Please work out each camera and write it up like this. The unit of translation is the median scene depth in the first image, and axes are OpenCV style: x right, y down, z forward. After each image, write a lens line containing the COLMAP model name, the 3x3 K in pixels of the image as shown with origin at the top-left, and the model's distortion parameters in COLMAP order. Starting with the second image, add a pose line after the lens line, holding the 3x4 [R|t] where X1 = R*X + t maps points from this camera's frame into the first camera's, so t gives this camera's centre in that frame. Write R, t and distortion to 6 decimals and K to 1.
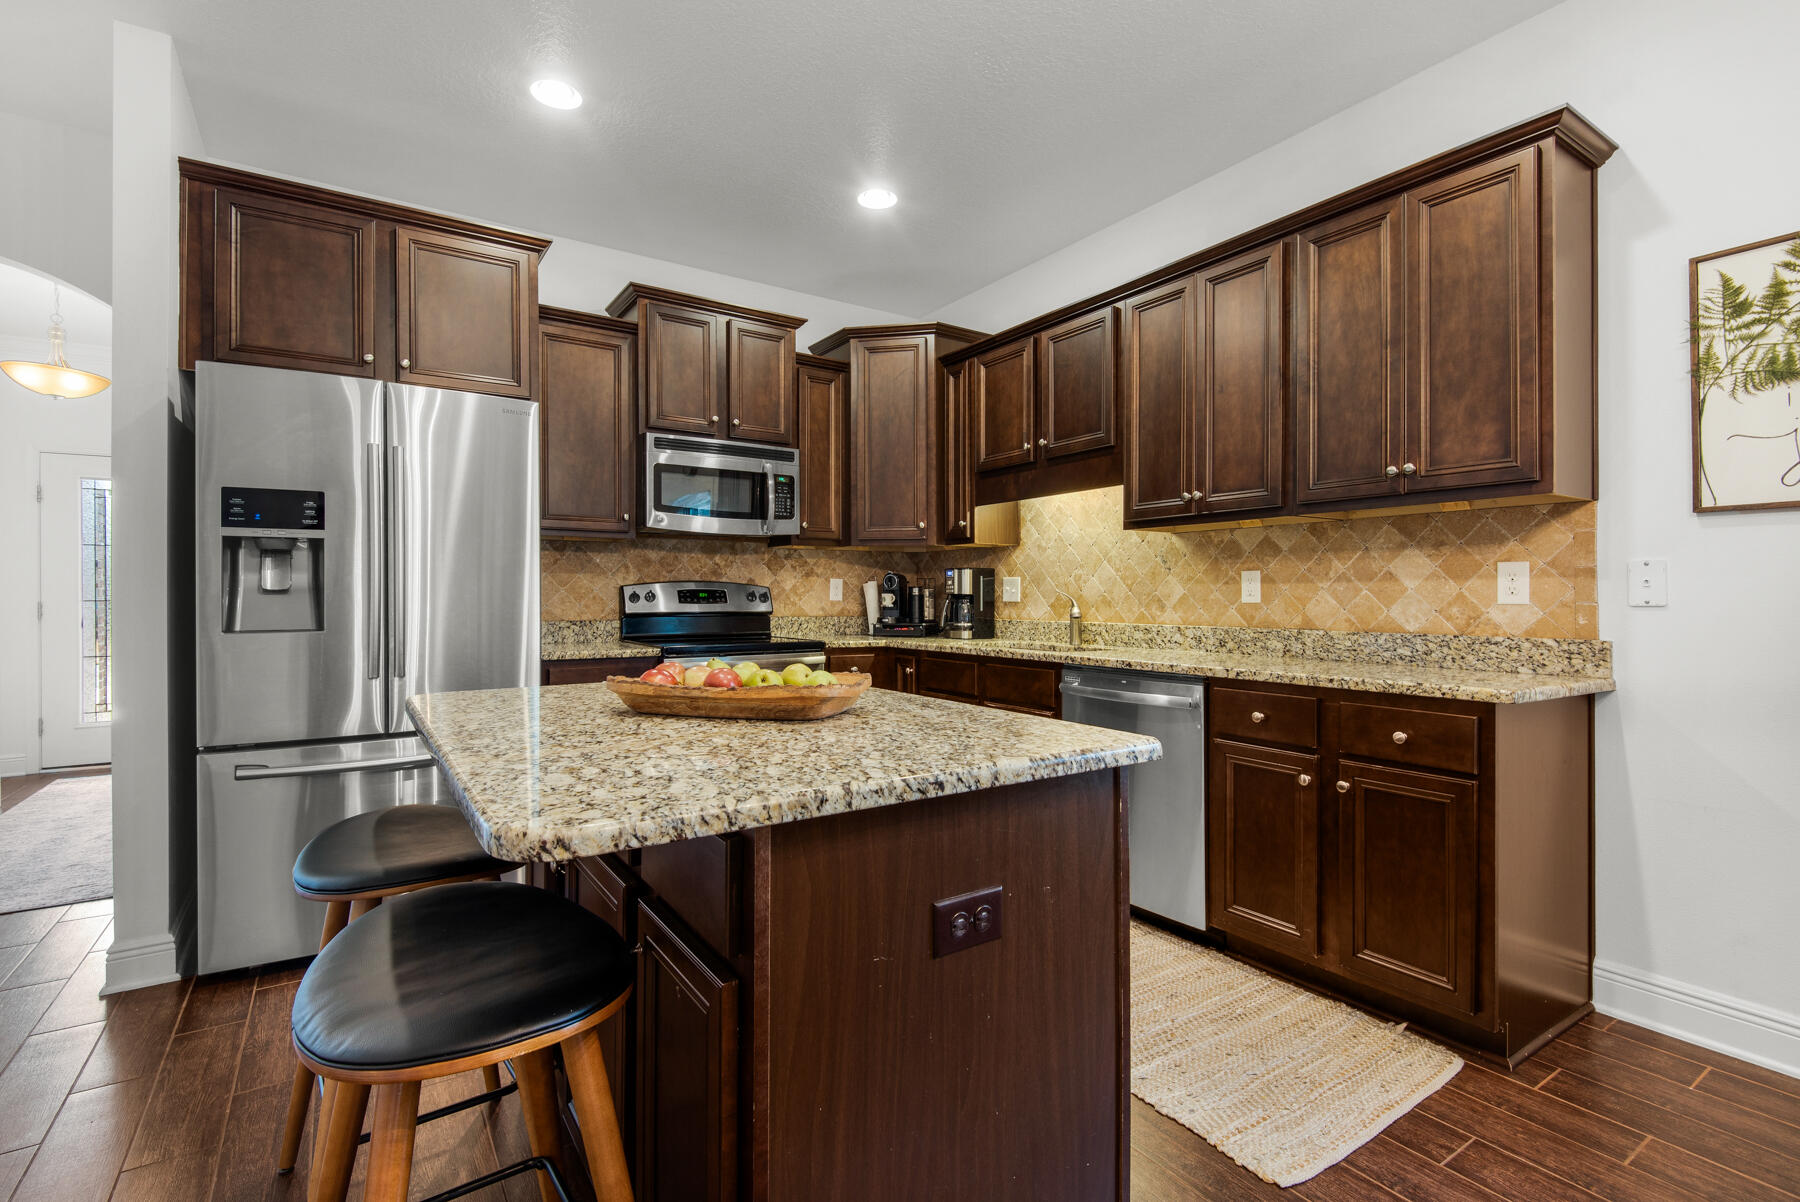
lens RADIAL K [[821.0, 0, 900.5], [0, 821.0, 593.0], [0, 0, 1]] dist [0.025446, -0.017196]
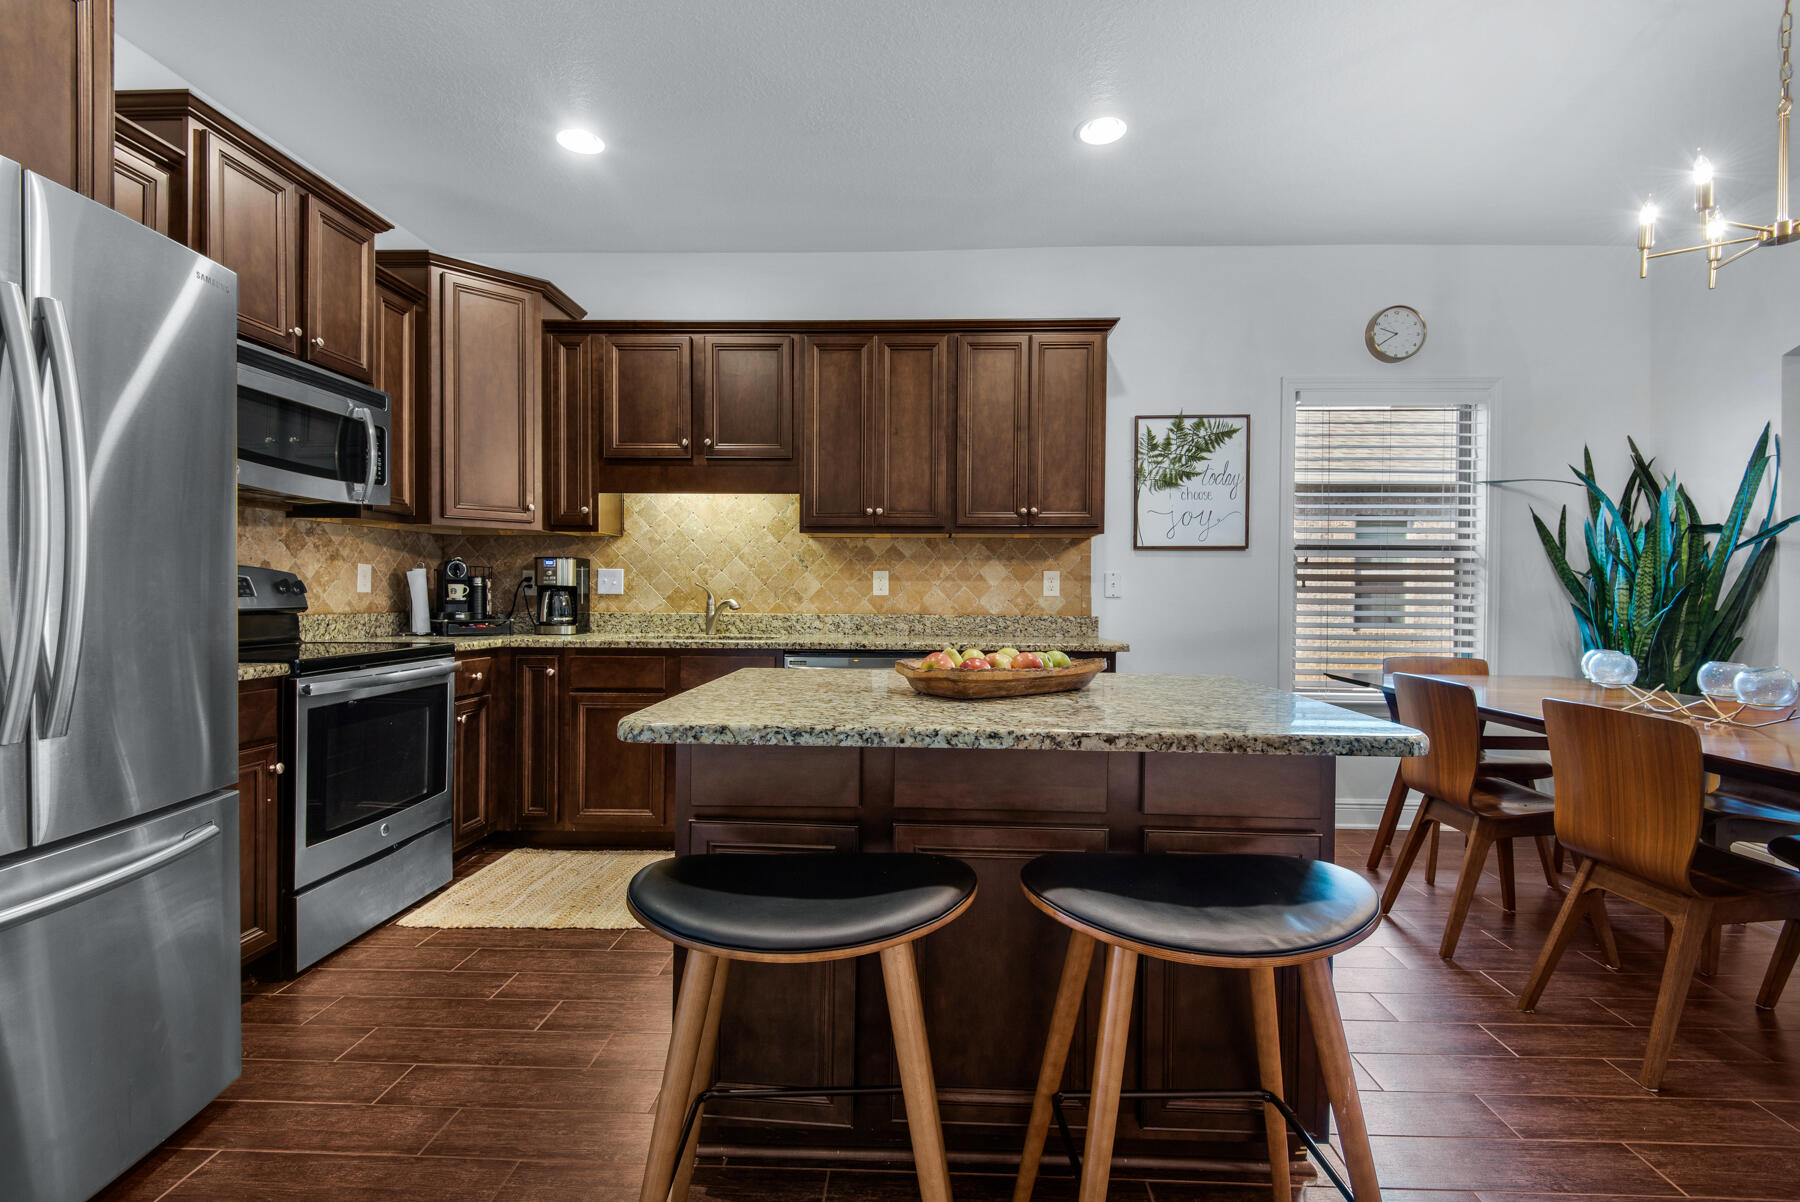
lens RADIAL K [[821.0, 0, 904.9], [0, 821.0, 596.2], [0, 0, 1]] dist [0.025446, -0.017196]
pose [[0.585388, -0.002885, 0.810748, -0.601656], [-0.010394, 0.999885, 0.011063, -0.001580], [-0.810687, -0.014903, 0.585290, 0.209693]]
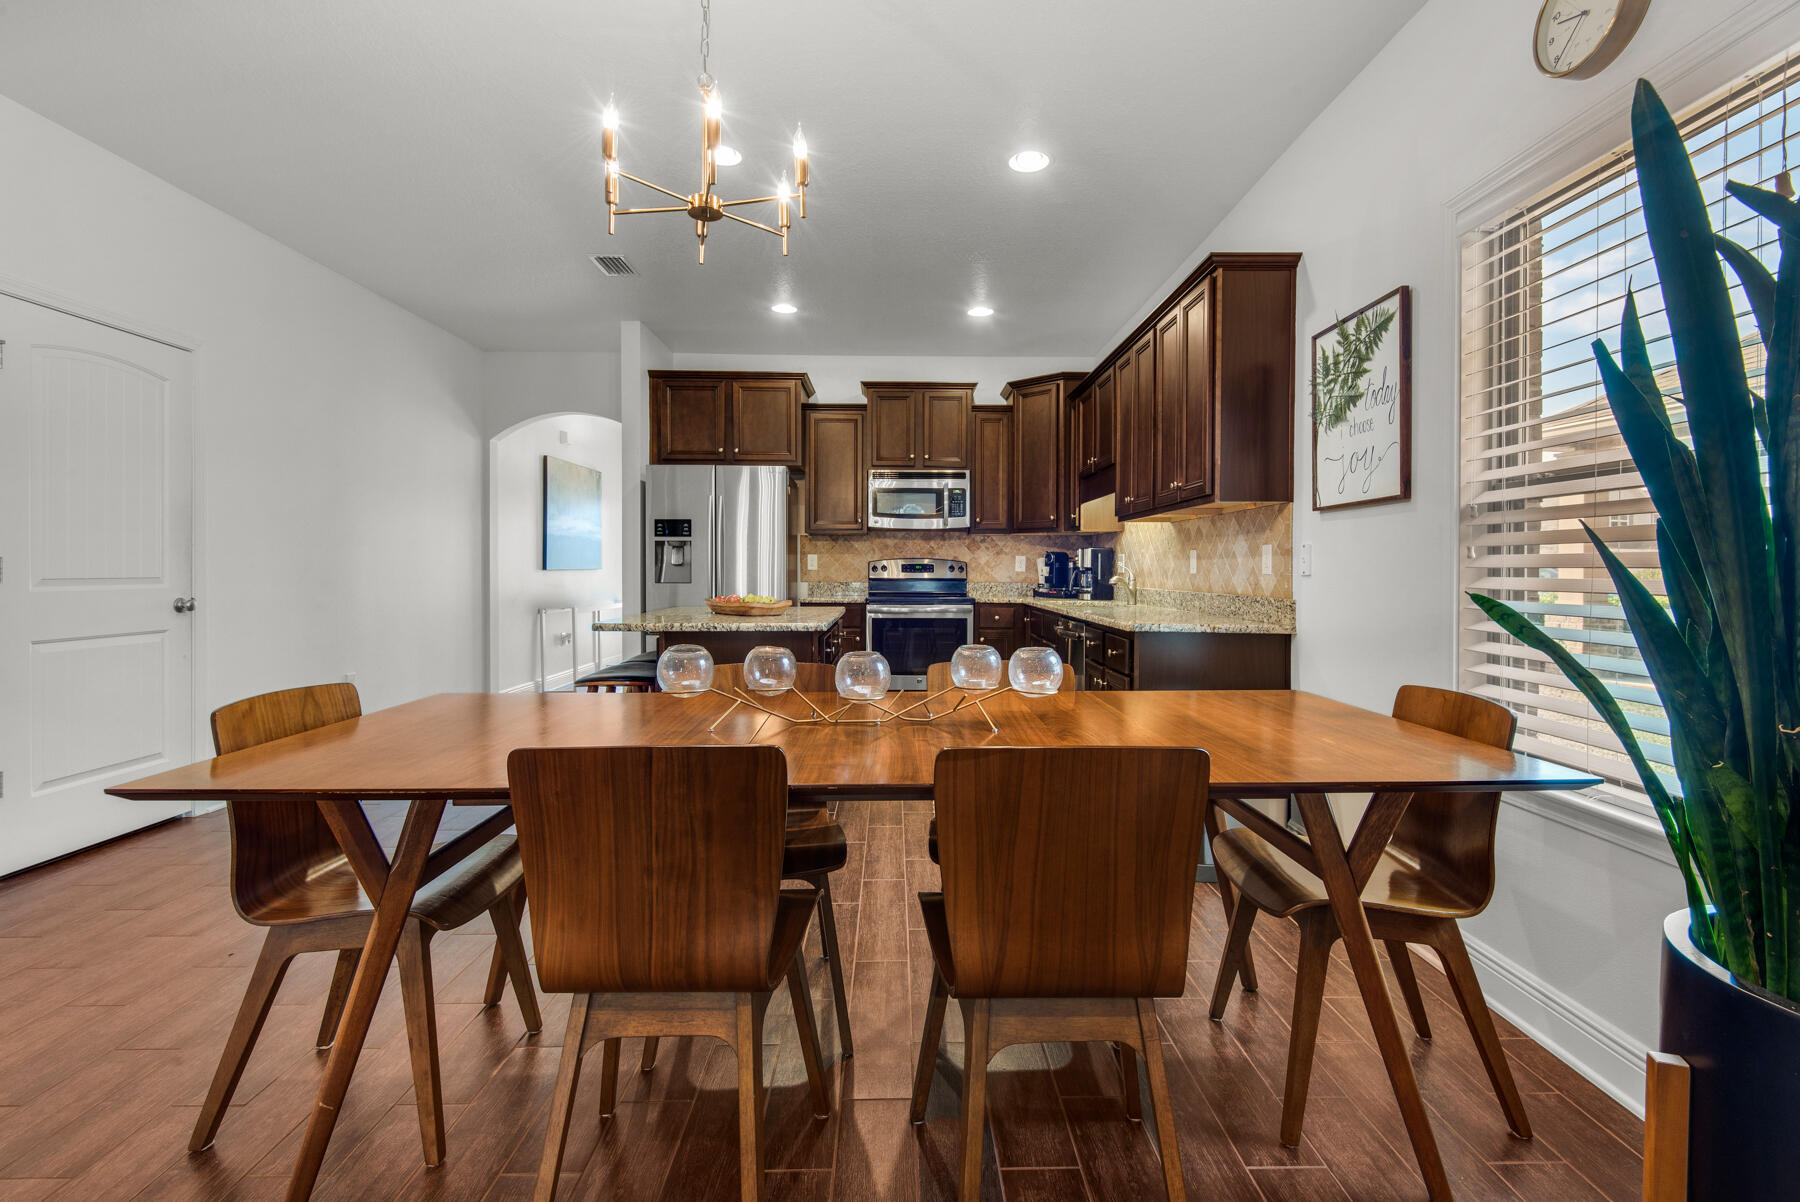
lens RADIAL K [[821.0, 0, 911.5], [0, 821.0, 571.9], [0, 0, 1]] dist [0.025446, -0.017196]
pose [[0.841607, 0.004718, -0.540071, 0.767852], [-0.001194, 0.999976, 0.006875, 0.000491], [0.540090, -0.005141, 0.841592, -0.406386]]
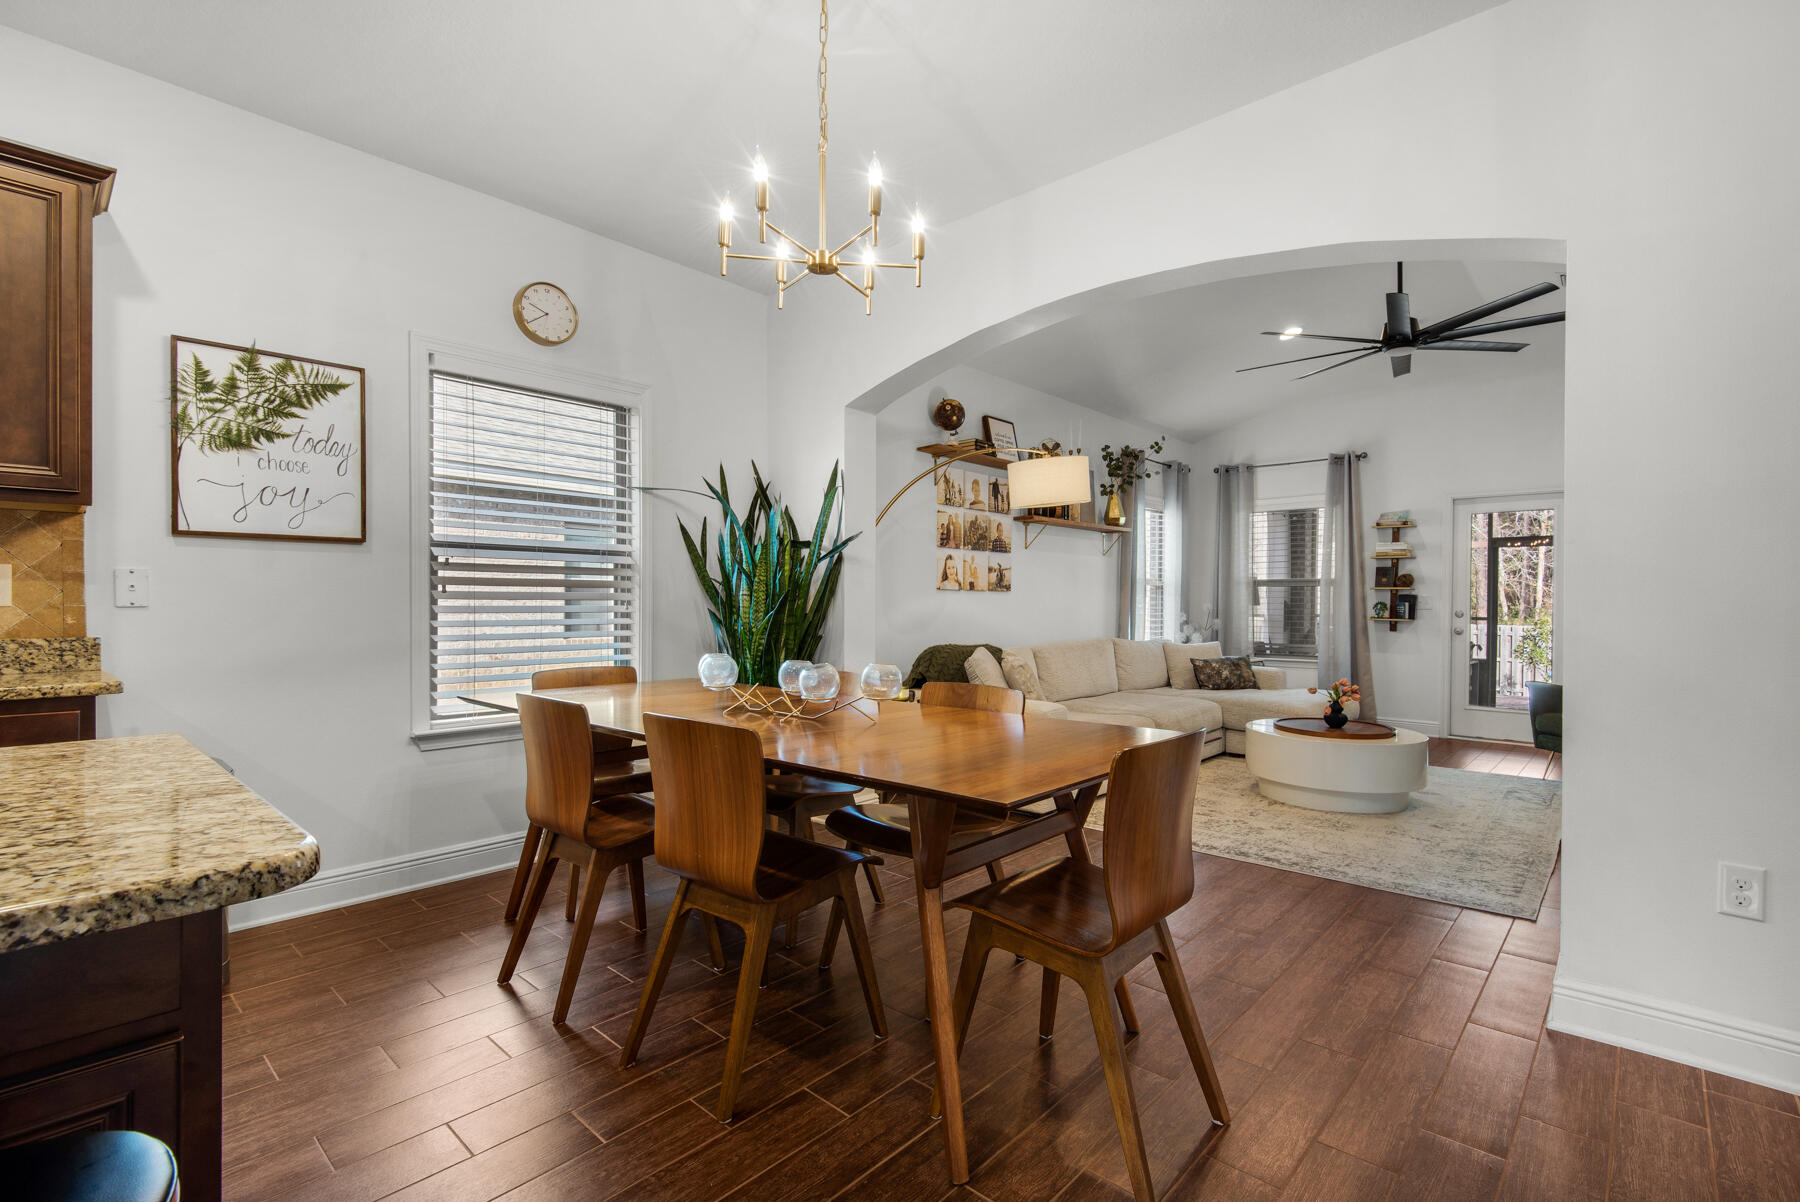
lens RADIAL K [[821.0, 0, 903.9], [0, 821.0, 604.9], [0, 0, 1]] dist [0.025446, -0.017196]
pose [[-0.233103, -0.005499, 0.972437, -0.372385], [-0.008500, 0.999957, 0.003617, -0.000414], [-0.972415, -0.007423, -0.233139, 0.130386]]
